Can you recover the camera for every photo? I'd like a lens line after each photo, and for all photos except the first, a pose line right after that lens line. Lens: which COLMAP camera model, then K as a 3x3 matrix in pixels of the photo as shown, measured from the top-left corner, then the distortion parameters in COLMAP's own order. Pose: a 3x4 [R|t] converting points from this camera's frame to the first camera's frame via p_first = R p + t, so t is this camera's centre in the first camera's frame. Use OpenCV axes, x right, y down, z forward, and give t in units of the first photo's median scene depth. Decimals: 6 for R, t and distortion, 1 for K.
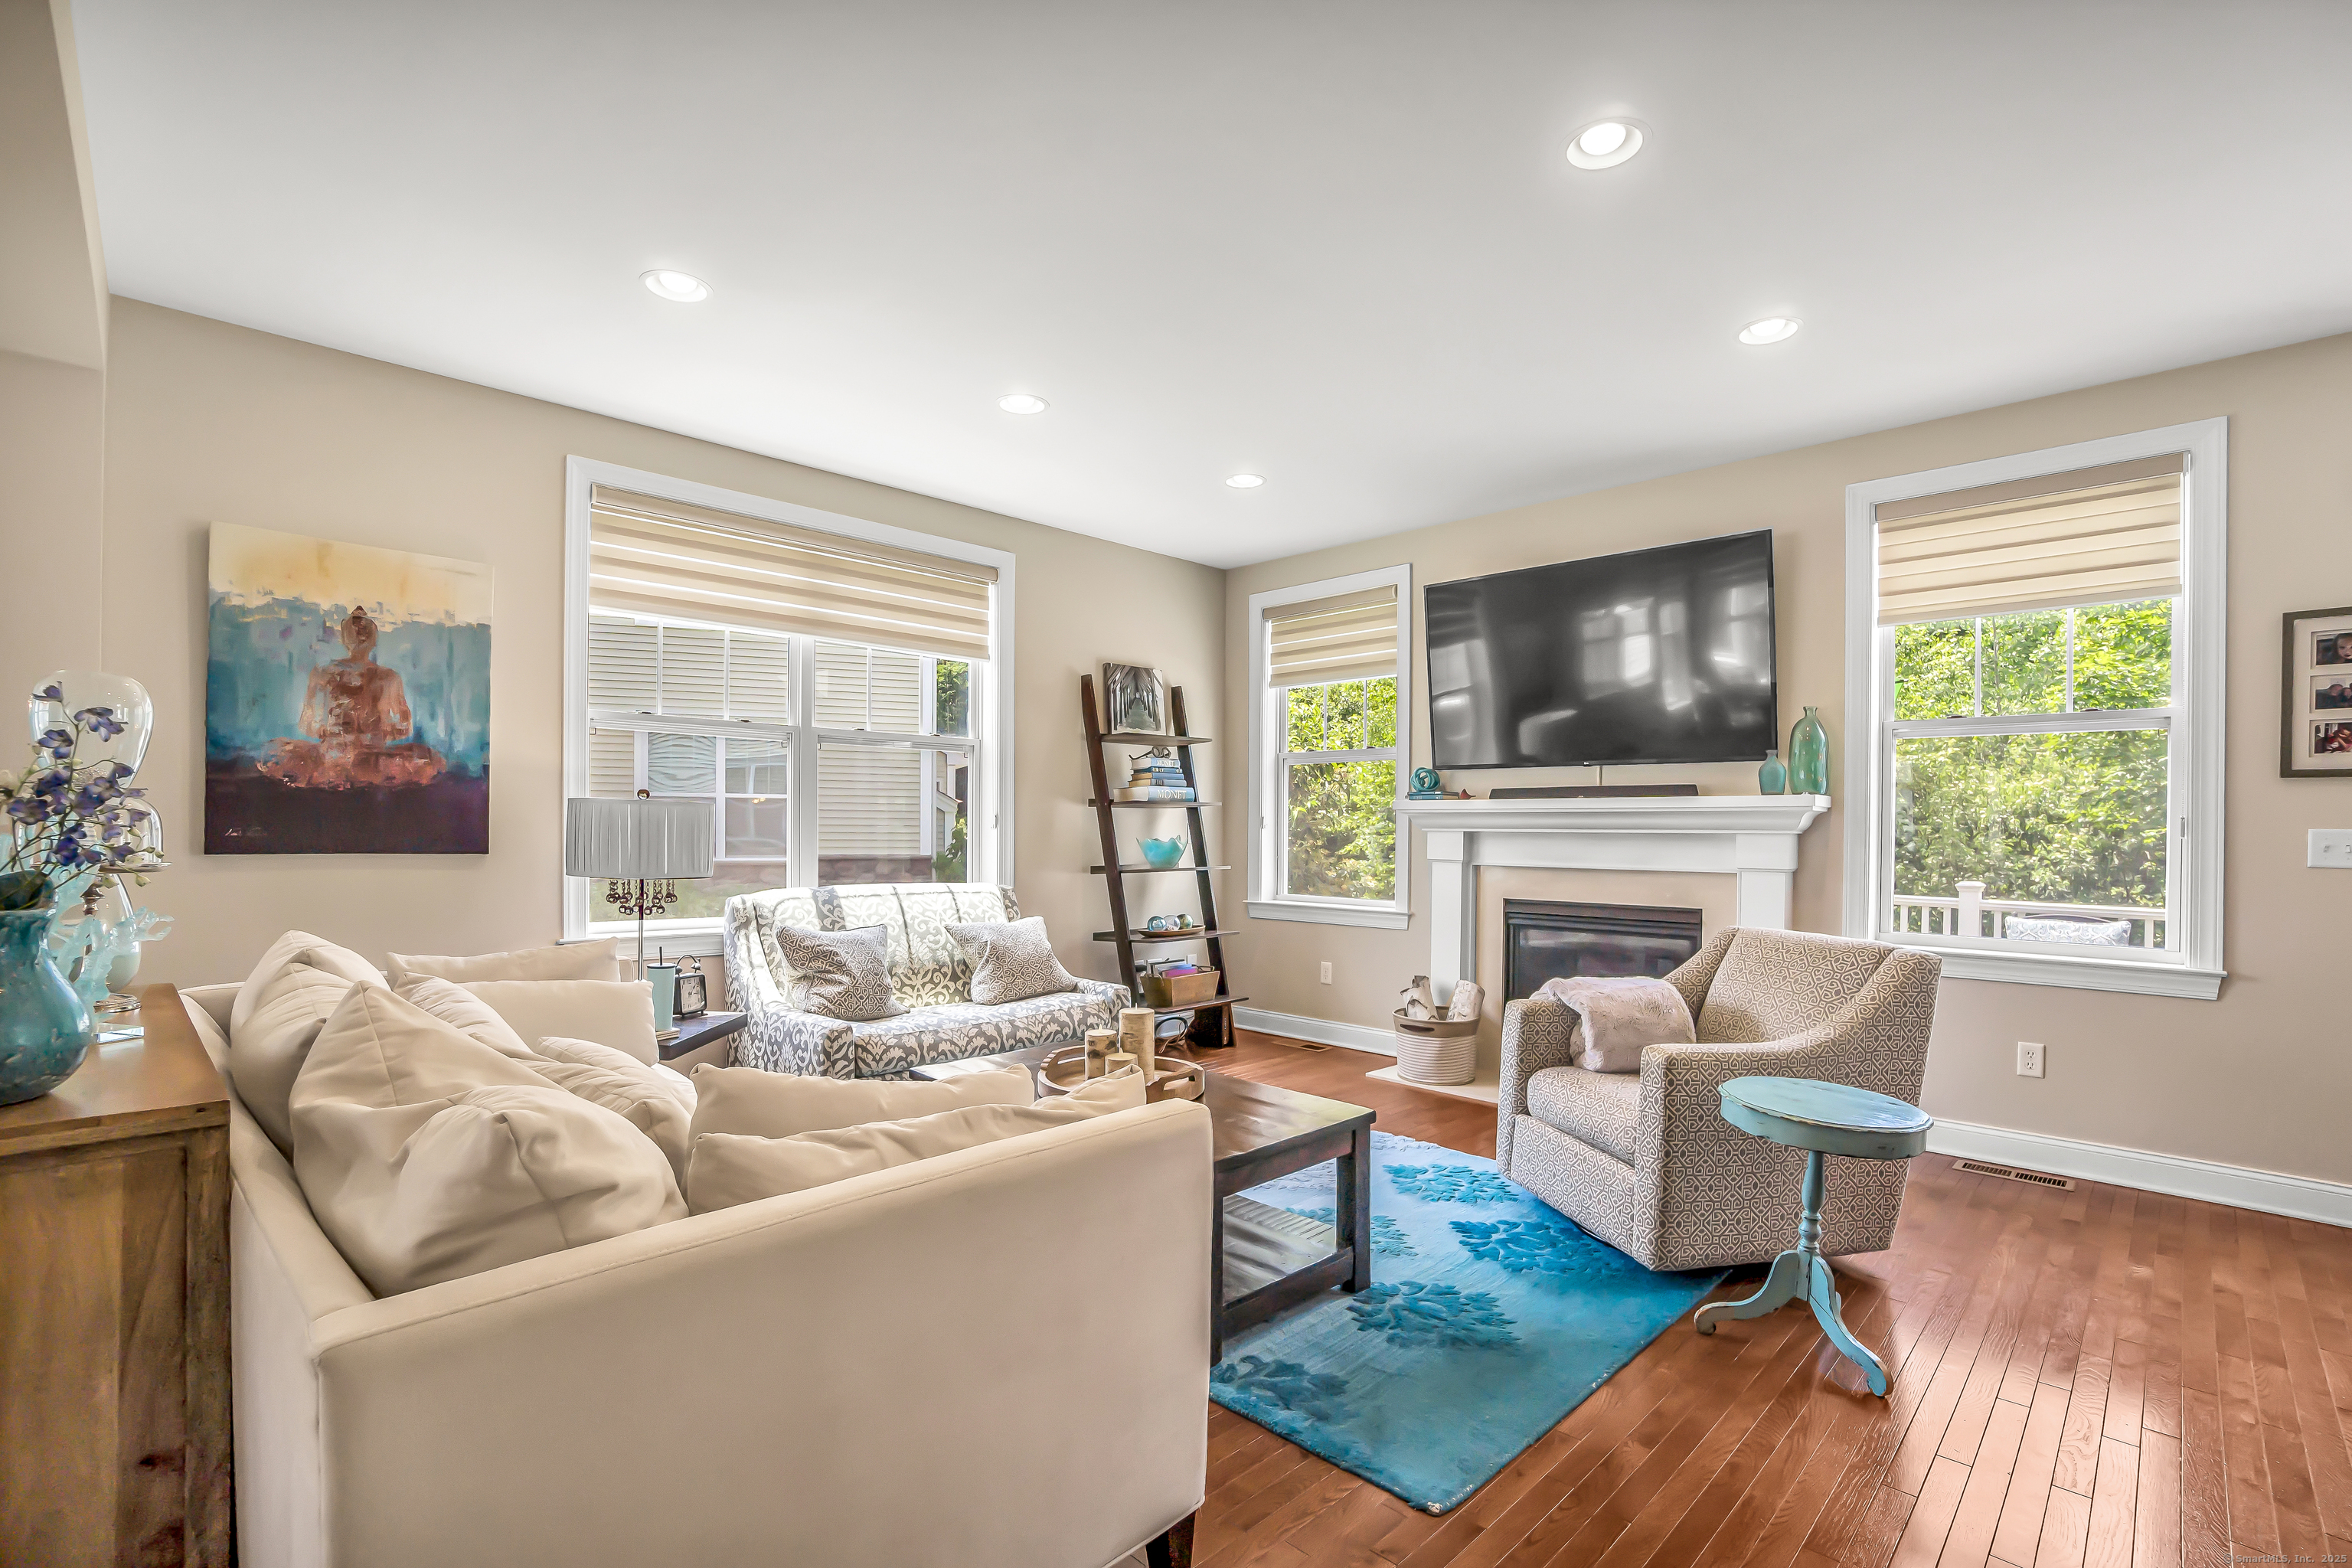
lens RADIAL K [[1057.5, 0, 1179.6], [0, 1057.5, 849.2], [0, 0, 1]] dist [-0.054607, 0.013785]
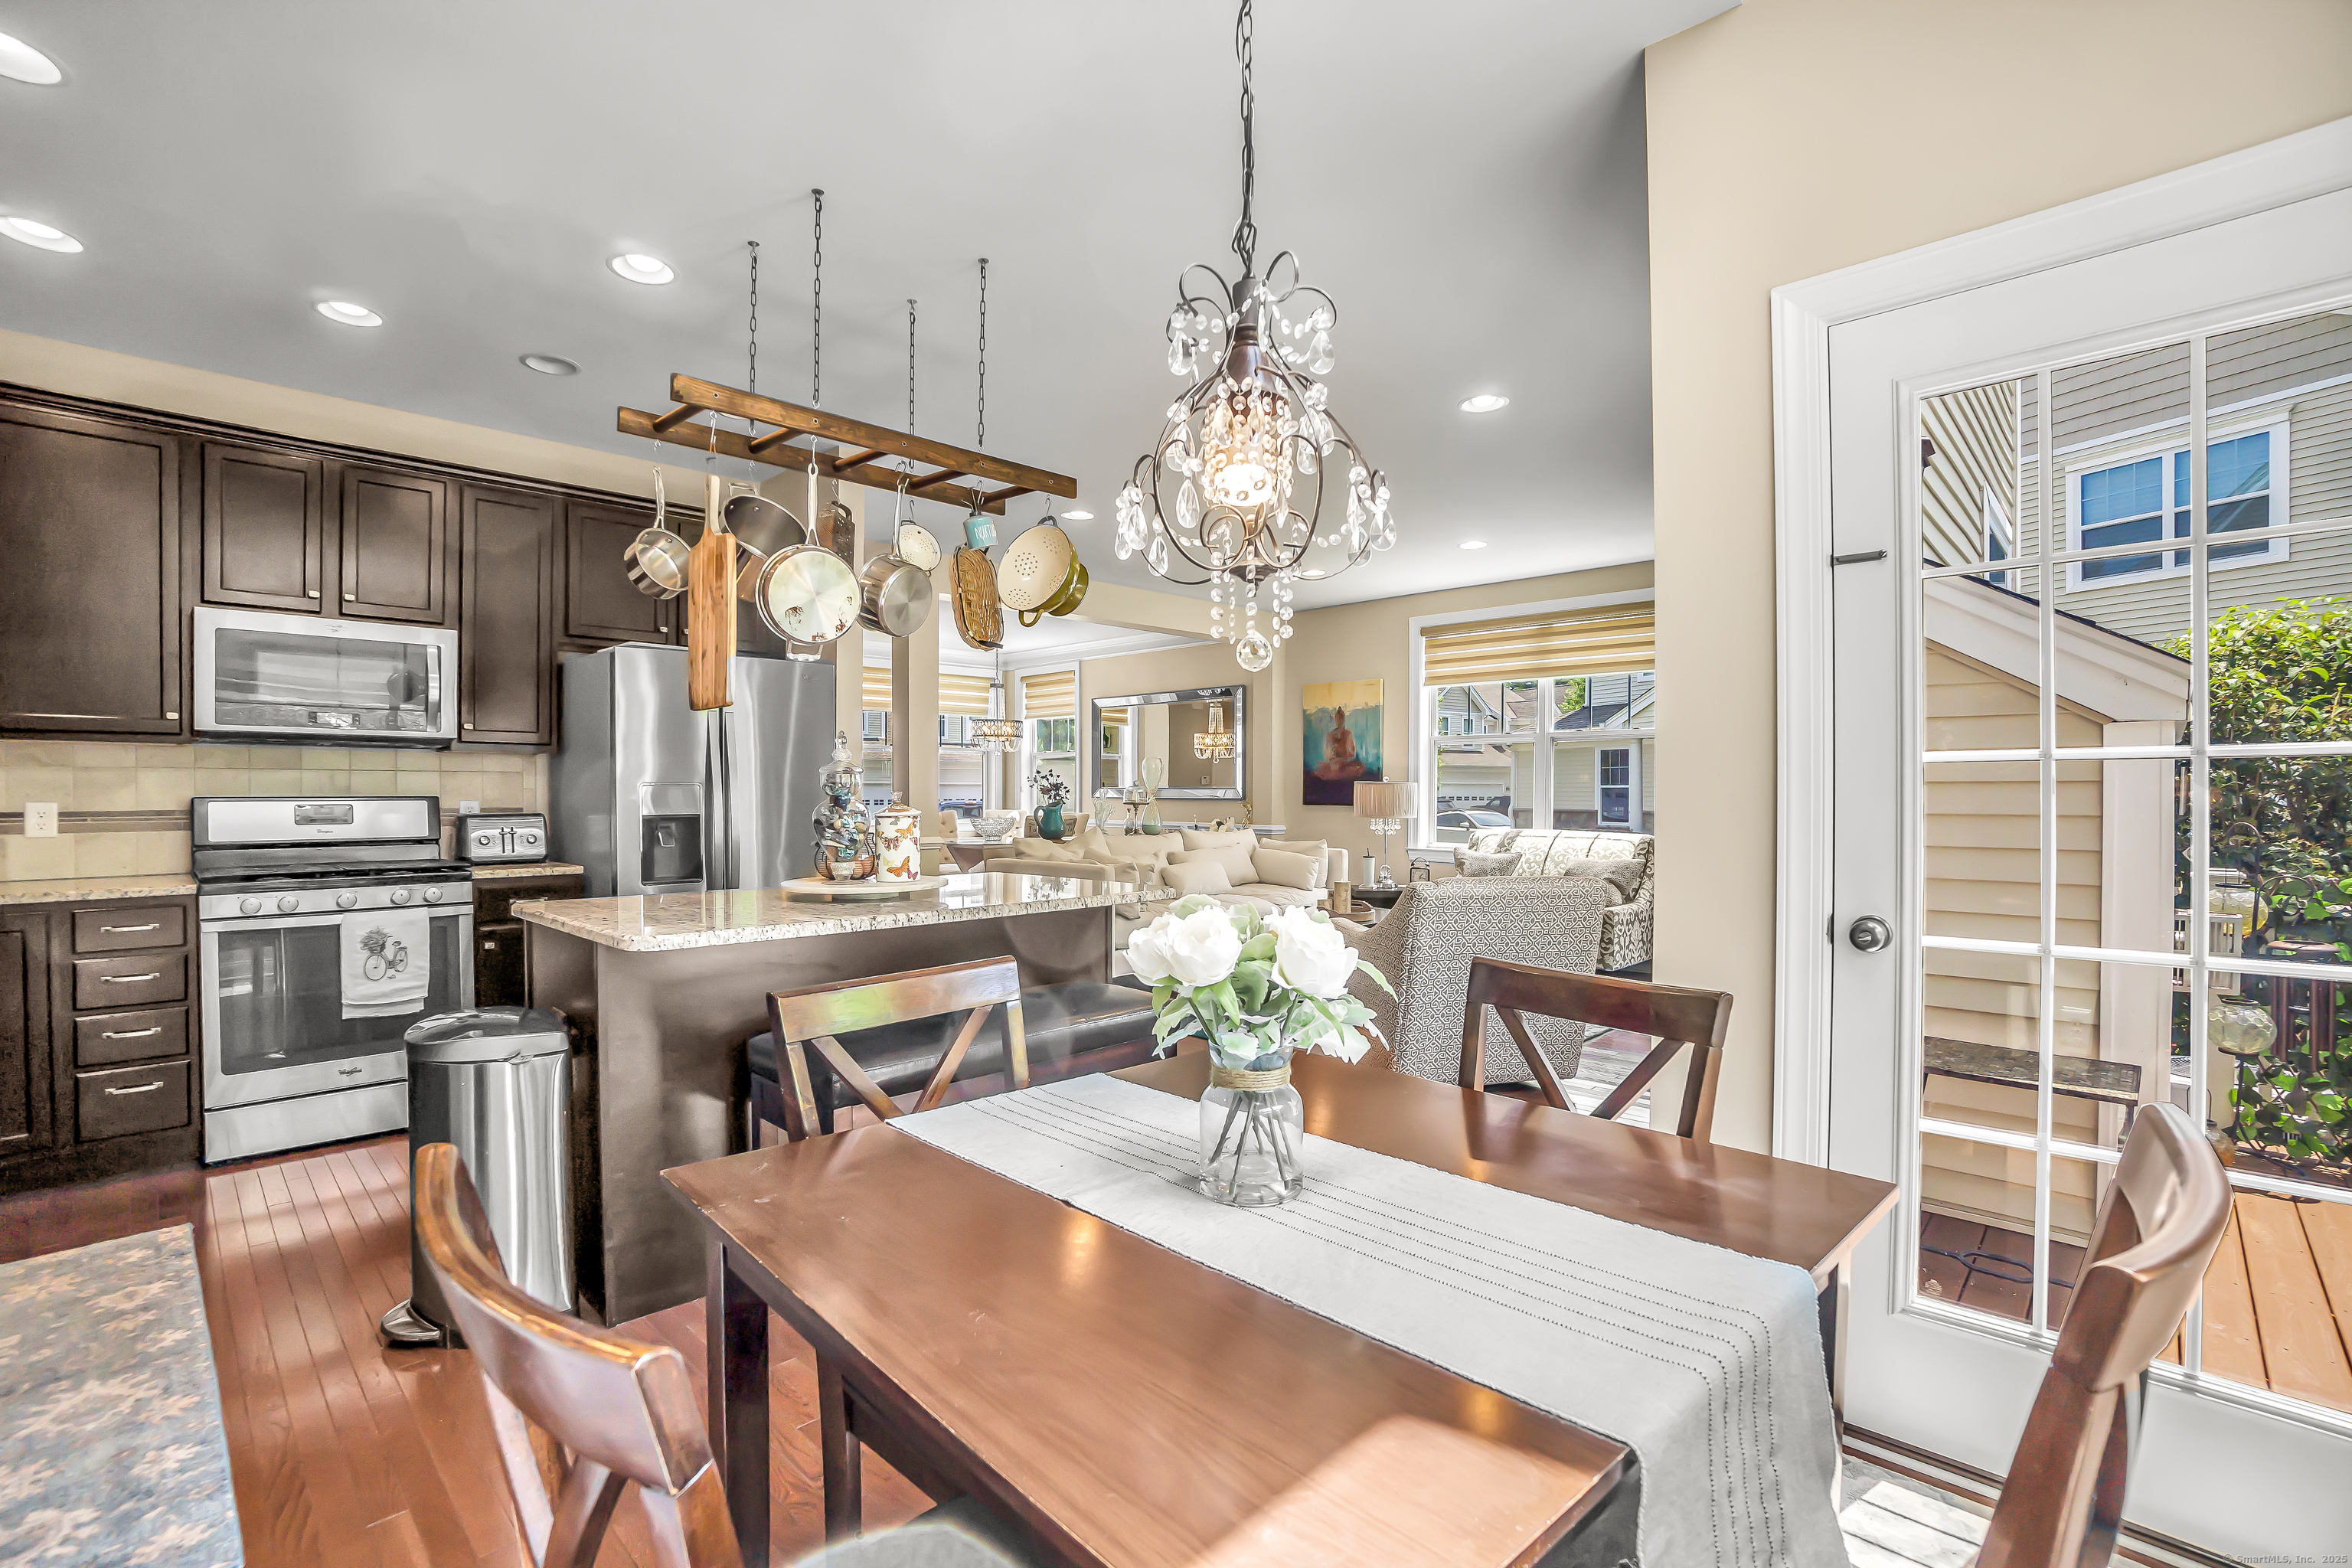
lens RADIAL K [[1049.3, 0, 1173.6], [0, 1049.3, 803.3], [0, 0, 1]] dist [-0.065182, 0.021802]
pose [[0.015731, 0.004139, -0.999868, 1.451453], [-0.019394, 0.999805, 0.003834, -0.002233], [0.999688, 0.019331, 0.015808, 0.461493]]
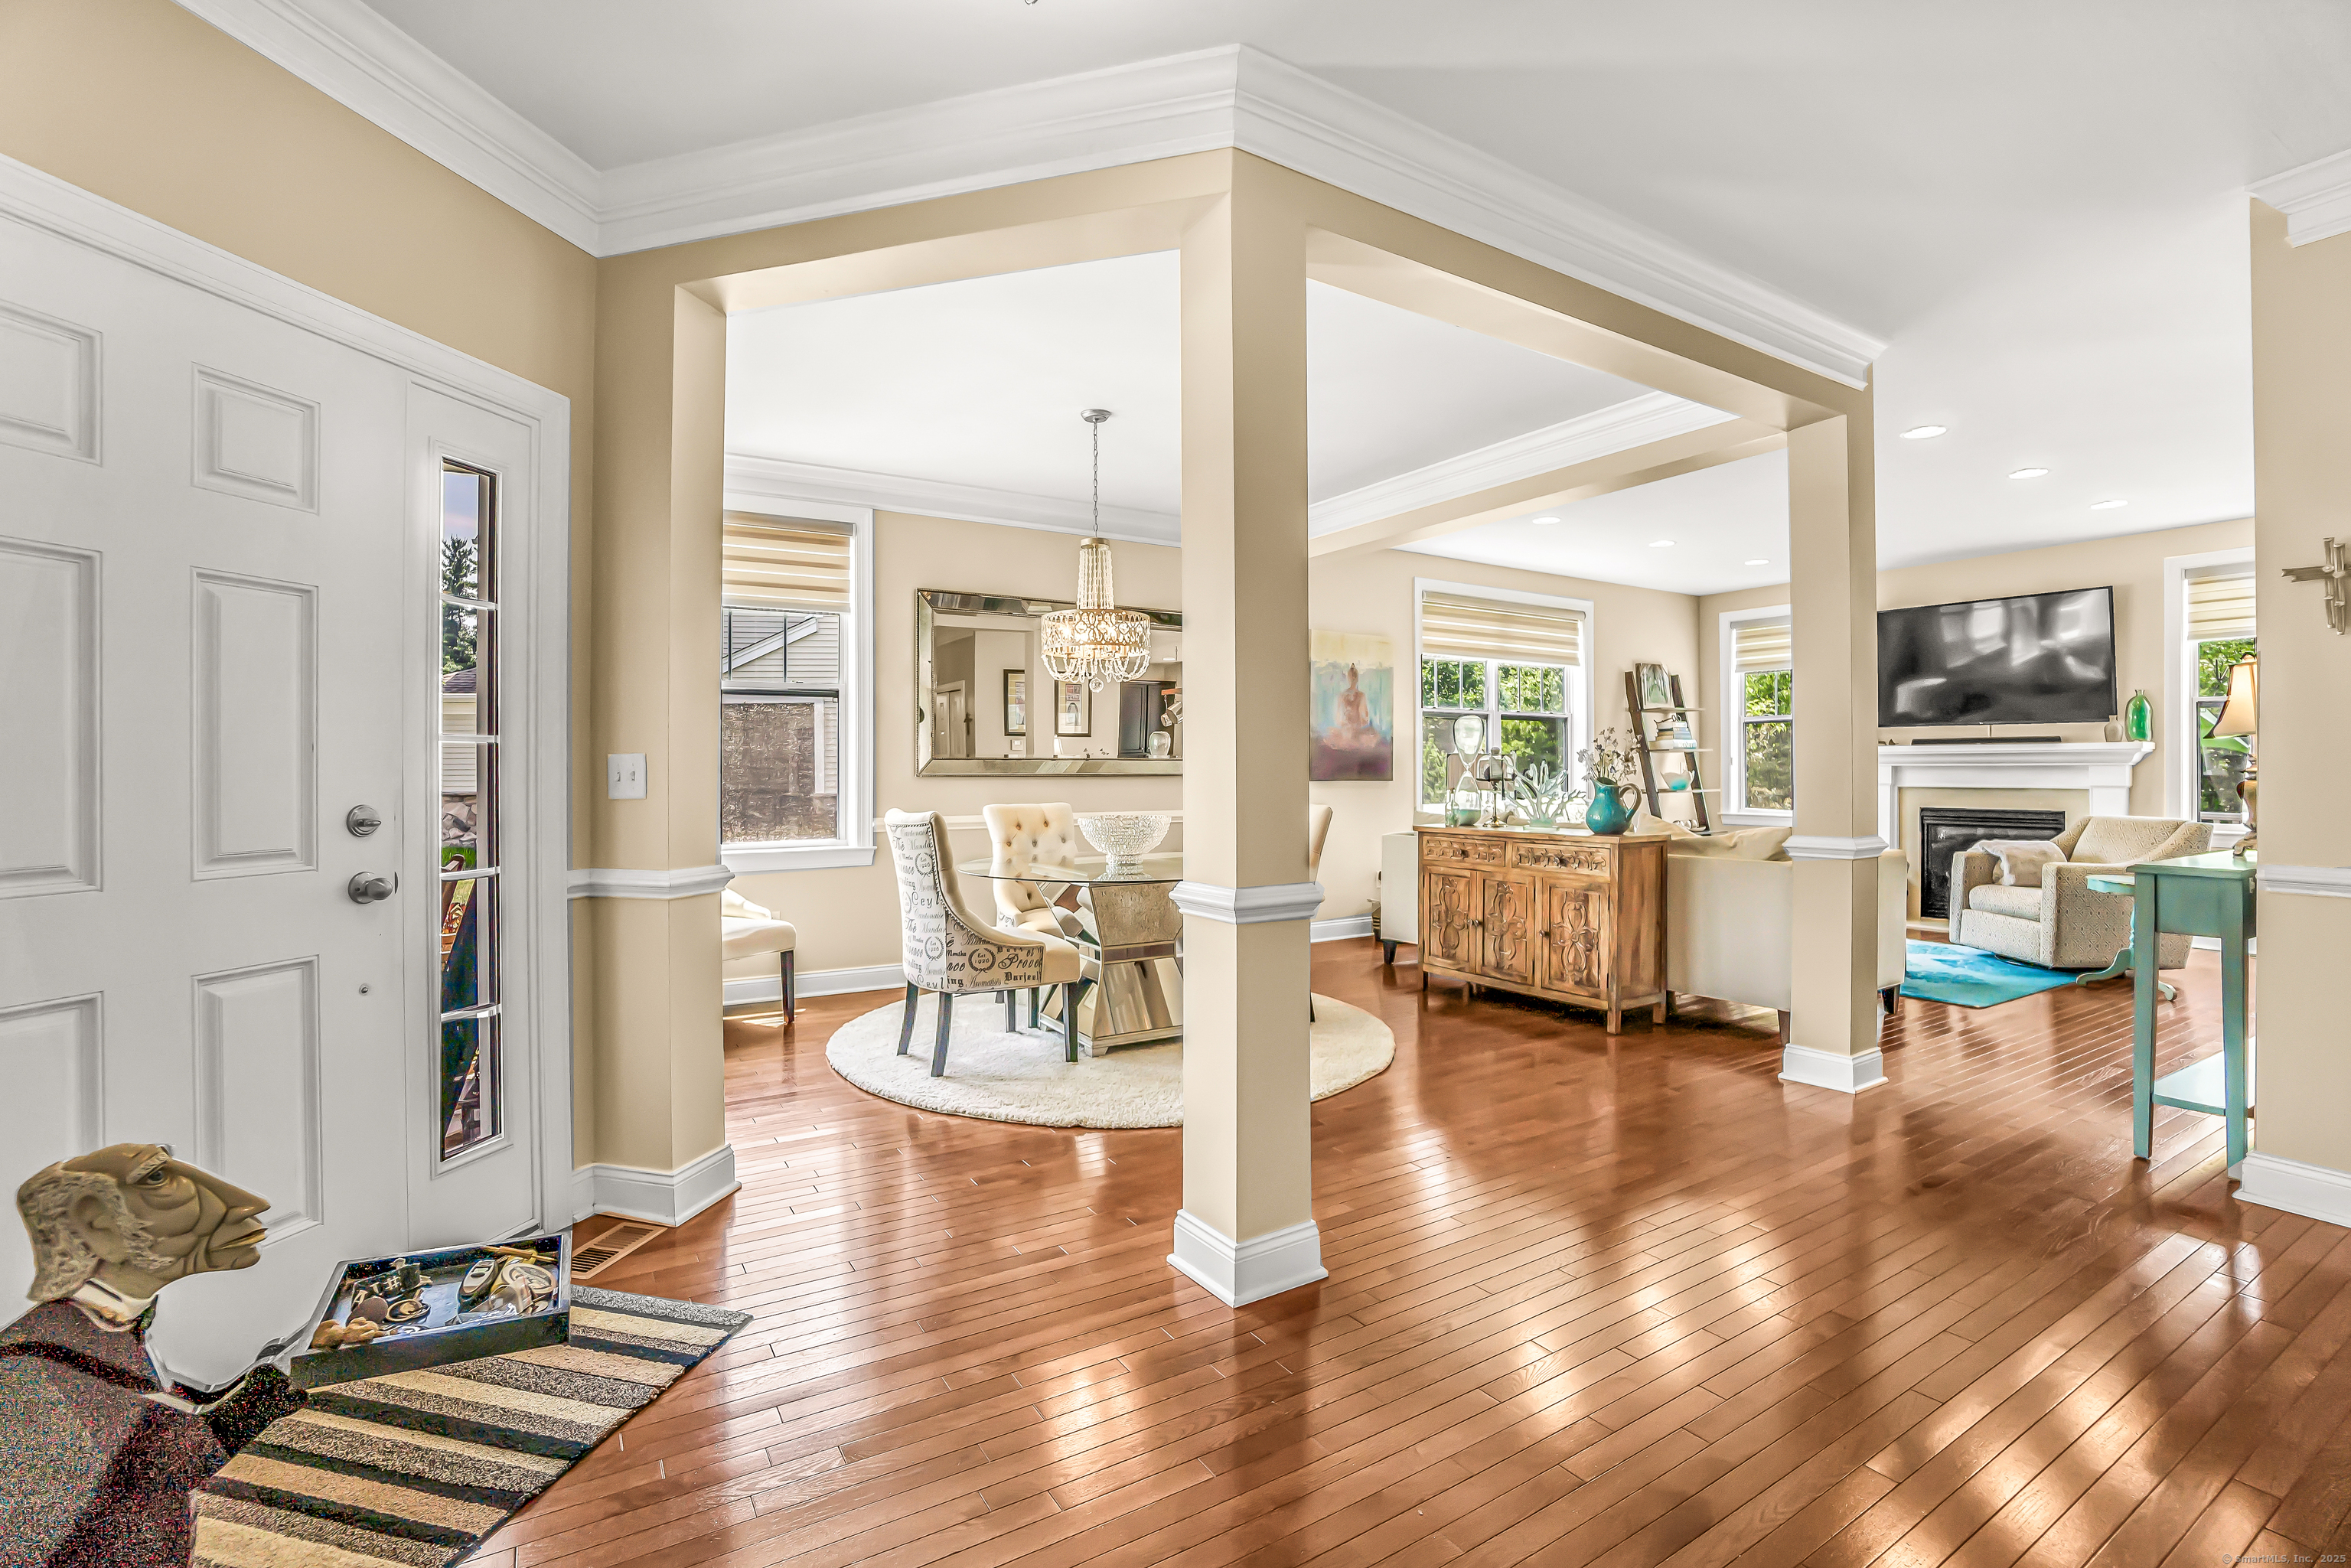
lens RADIAL K [[1045.0, 0, 1170.7], [0, 1045.0, 781.6], [0, 0, 1]] dist [-0.071317, 0.027055]
pose [[0.971282, -0.006653, -0.237839, -0.544198], [0.004967, 0.999958, -0.007691, 0.017414], [0.237880, 0.006289, 0.971274, -0.966871]]
